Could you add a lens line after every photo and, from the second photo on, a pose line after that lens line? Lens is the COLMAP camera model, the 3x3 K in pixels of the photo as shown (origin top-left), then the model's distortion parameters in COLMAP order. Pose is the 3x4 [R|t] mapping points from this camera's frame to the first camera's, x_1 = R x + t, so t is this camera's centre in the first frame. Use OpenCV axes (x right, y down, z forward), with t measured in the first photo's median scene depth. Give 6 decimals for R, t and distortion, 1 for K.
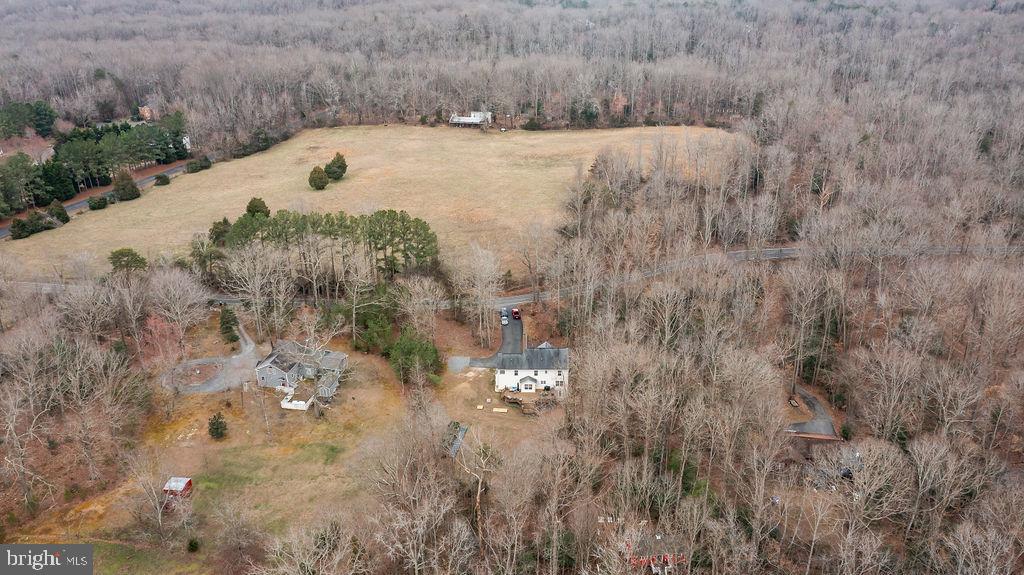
lens RADIAL K [[808.7, 0, 512.0], [0, 808.7, 287.5], [0, 0, 1]] dist [-0.005093, 0.003153]
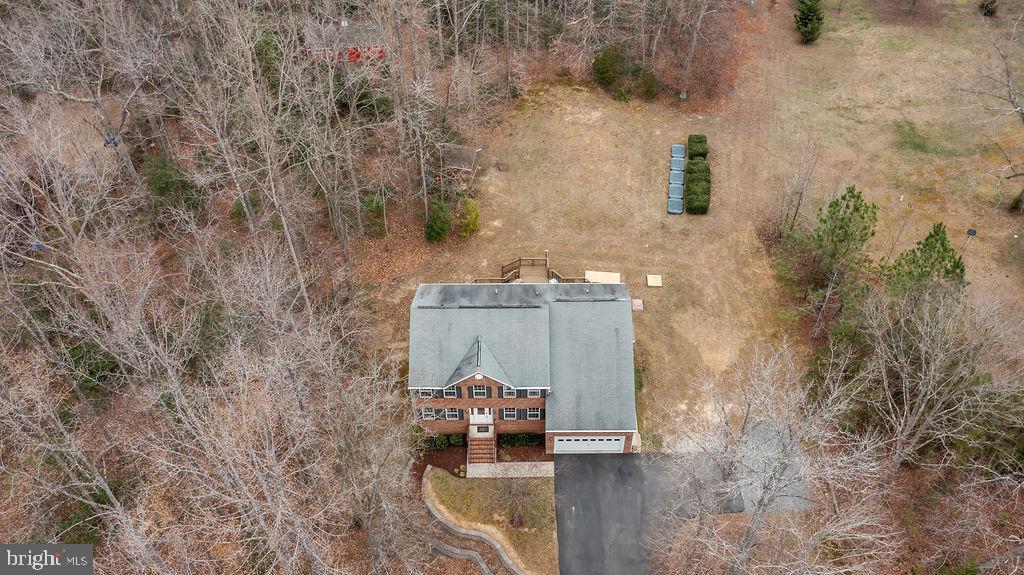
lens RADIAL K [[850.1, 0, 512.0], [0, 850.1, 287.5], [0, 0, 1]] dist [-0.005968, 0.004971]
pose [[-0.999664, 0.025785, -0.002667, 0.027347], [0.006000, 0.330253, 0.943873, -0.211445], [0.025219, 0.943540, -0.330296, 0.976231]]
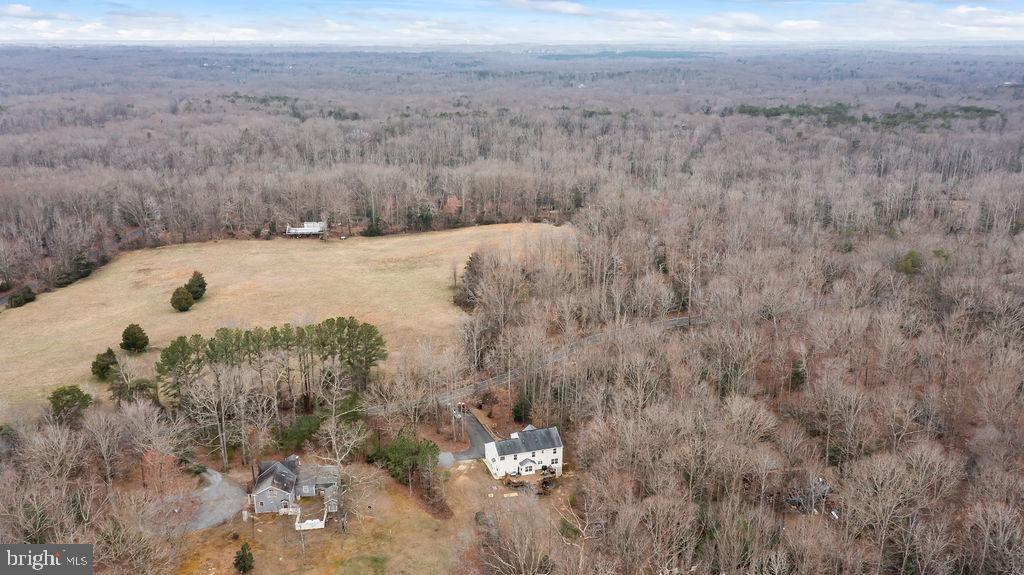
lens RADIAL K [[821.0, 0, 512.0], [0, 821.0, 287.5], [0, 0, 1]] dist [-0.002230, -0.005748]
pose [[0.944934, -0.085716, 0.315835, -0.272678], [0.126091, 0.985938, -0.109667, 0.005438], [-0.301994, 0.143452, 0.942455, -0.016842]]
